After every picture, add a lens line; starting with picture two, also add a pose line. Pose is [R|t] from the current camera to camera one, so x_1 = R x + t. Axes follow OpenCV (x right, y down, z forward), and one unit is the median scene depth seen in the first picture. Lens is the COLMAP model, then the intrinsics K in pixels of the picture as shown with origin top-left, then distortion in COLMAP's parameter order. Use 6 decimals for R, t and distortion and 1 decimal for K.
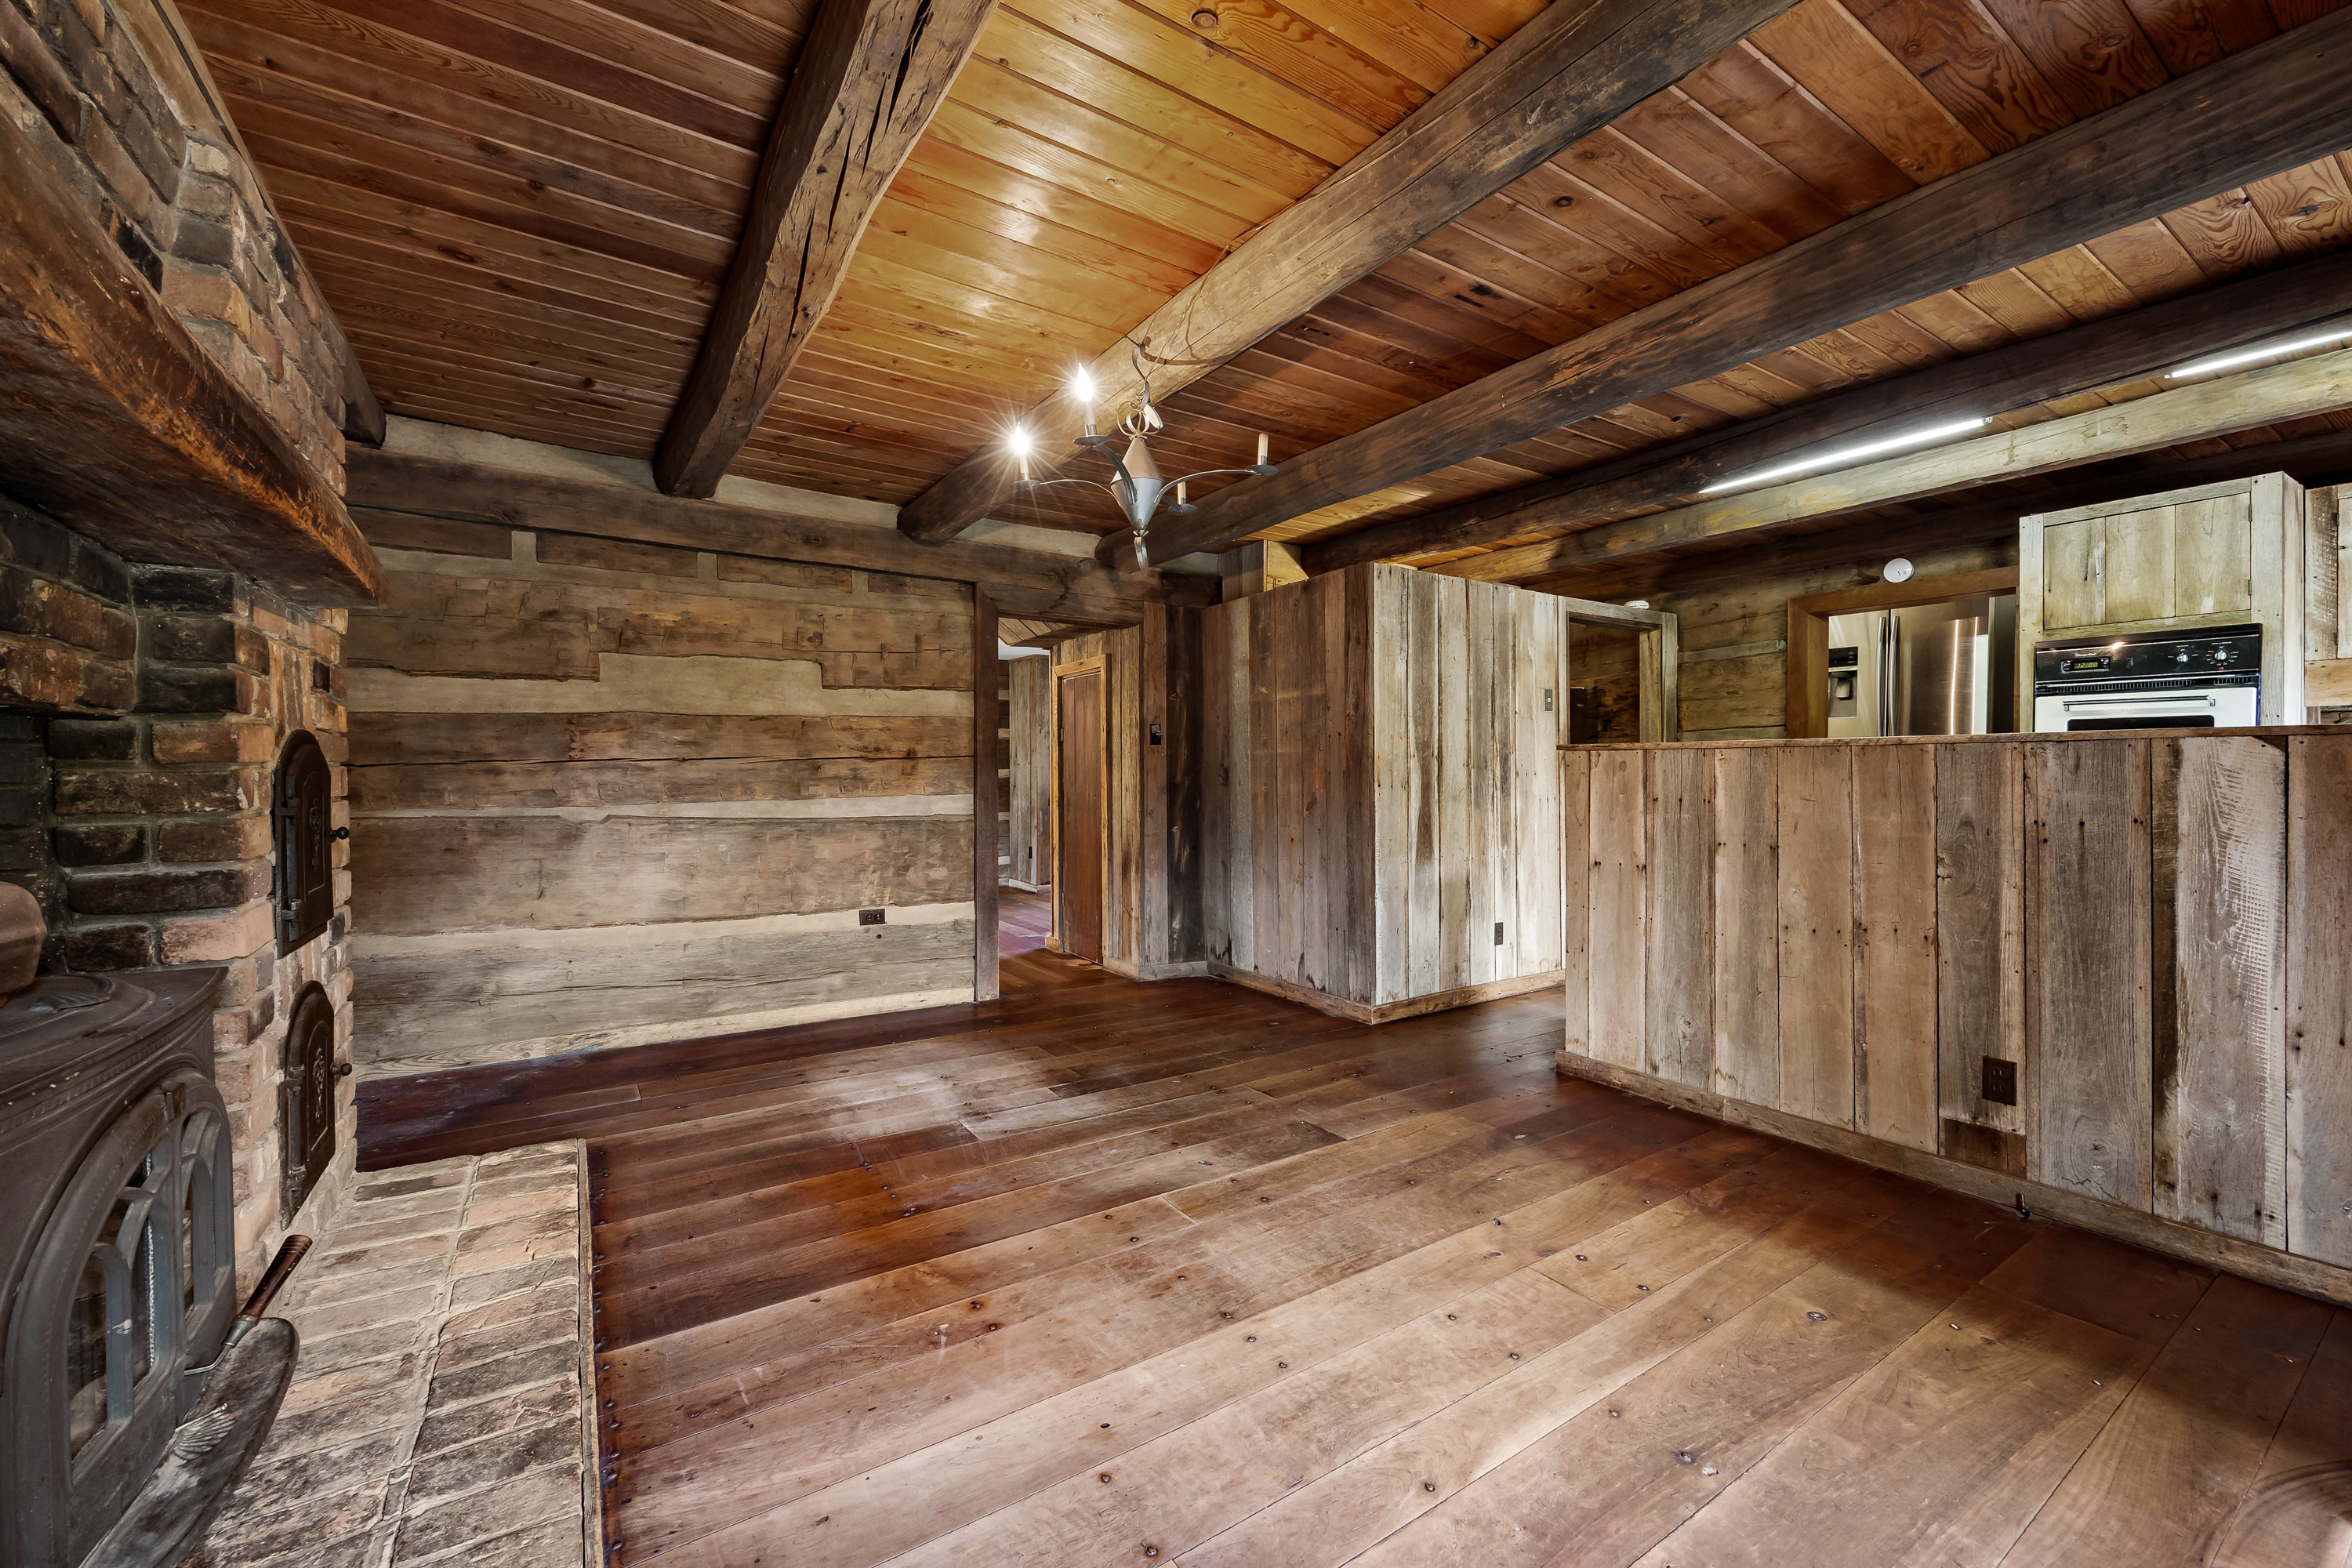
lens RADIAL K [[953.5, 0, 1187.1], [0, 953.5, 773.3], [0, 0, 1]] dist [-0.003848, -0.000033]
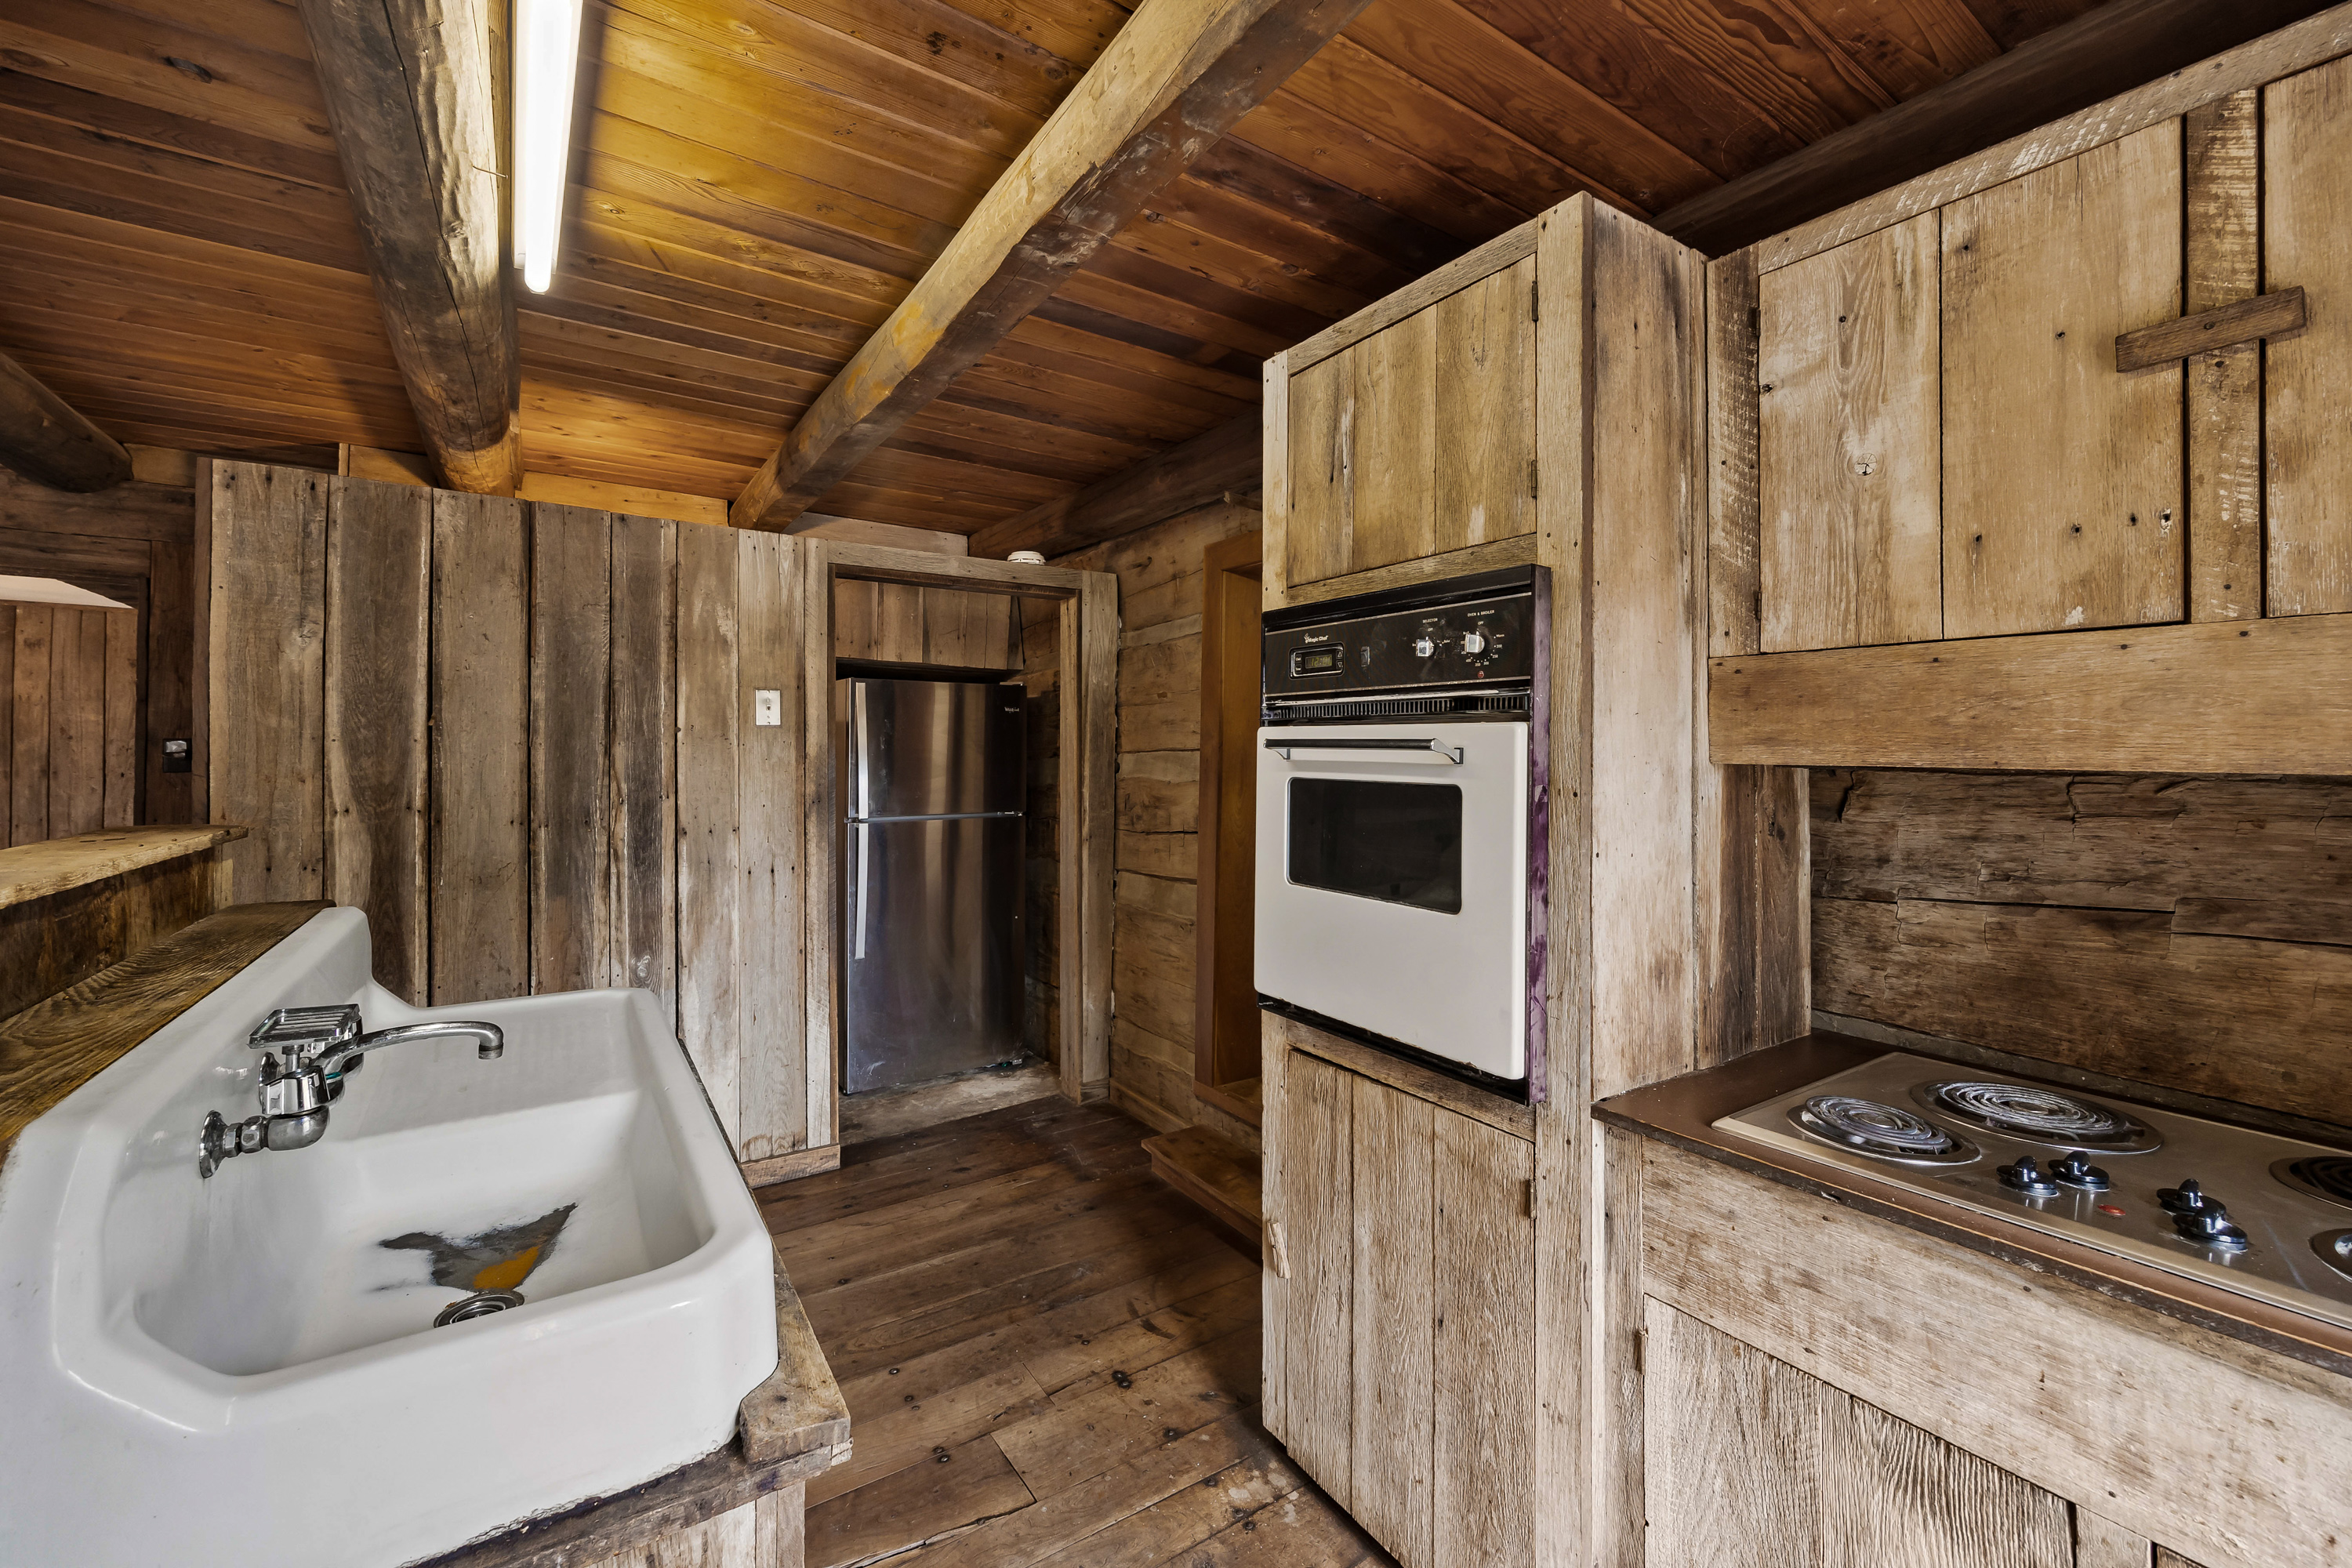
lens RADIAL K [[968.3, 0, 1181.4], [0, 968.3, 741.6], [0, 0, 1]] dist [-0.001633, -0.000052]
pose [[0.999904, 0.009472, 0.010142, 0.713240], [-0.009326, 0.999854, -0.014302, -0.054762], [-0.010276, 0.014206, 0.999846, 0.429403]]
